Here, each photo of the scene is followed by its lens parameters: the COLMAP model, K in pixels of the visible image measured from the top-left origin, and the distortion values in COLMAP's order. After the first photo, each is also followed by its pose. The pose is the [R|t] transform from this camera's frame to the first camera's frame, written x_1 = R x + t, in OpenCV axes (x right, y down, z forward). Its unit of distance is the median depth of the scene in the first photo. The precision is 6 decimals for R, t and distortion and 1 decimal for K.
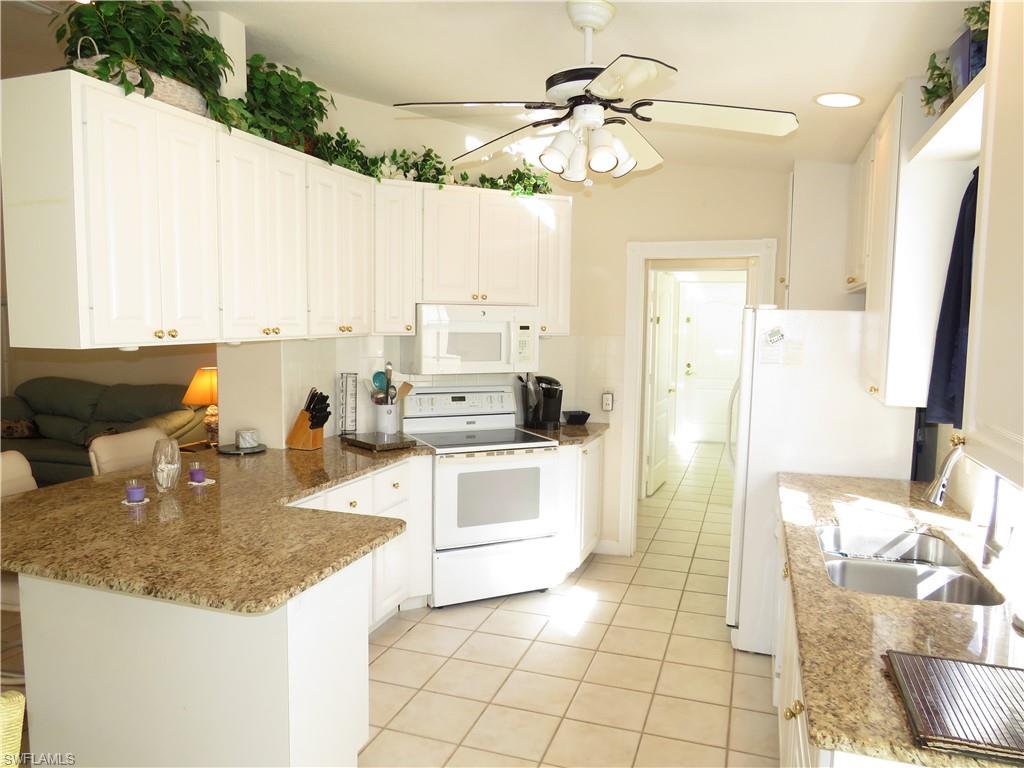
lens RADIAL K [[730.0, 0, 512.0], [0, 730.0, 384.0], [0, 0, 1]] dist [-0.026252, 0.001204]
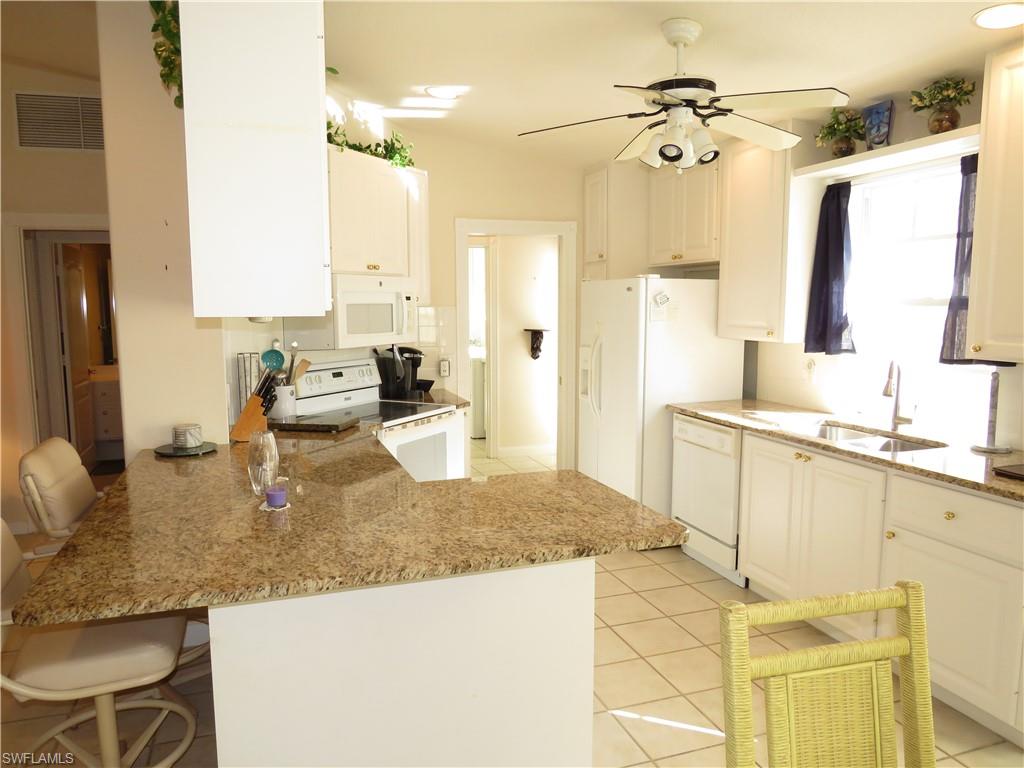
lens RADIAL K [[730.0, 0, 512.0], [0, 730.0, 384.0], [0, 0, 1]] dist [-0.026252, 0.001204]
pose [[0.786396, -0.085781, 0.611738, -0.574794], [0.068909, 0.996312, 0.051123, -0.000599], [-0.613868, 0.001951, 0.789407, 0.132305]]
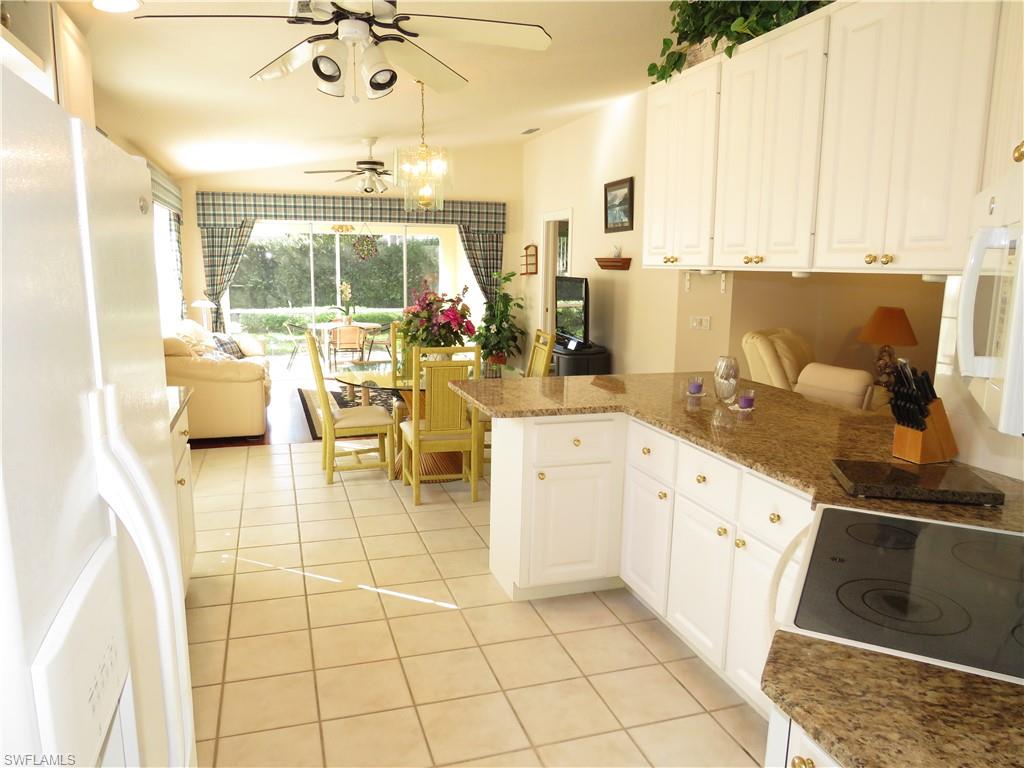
lens RADIAL K [[730.0, 0, 512.0], [0, 730.0, 384.0], [0, 0, 1]] dist [-0.026252, 0.001204]
pose [[-0.798406, 0.076775, -0.597205, 0.362985], [-0.078230, 0.970204, 0.229312, -0.088629], [0.597016, 0.229803, -0.768611, 1.290950]]
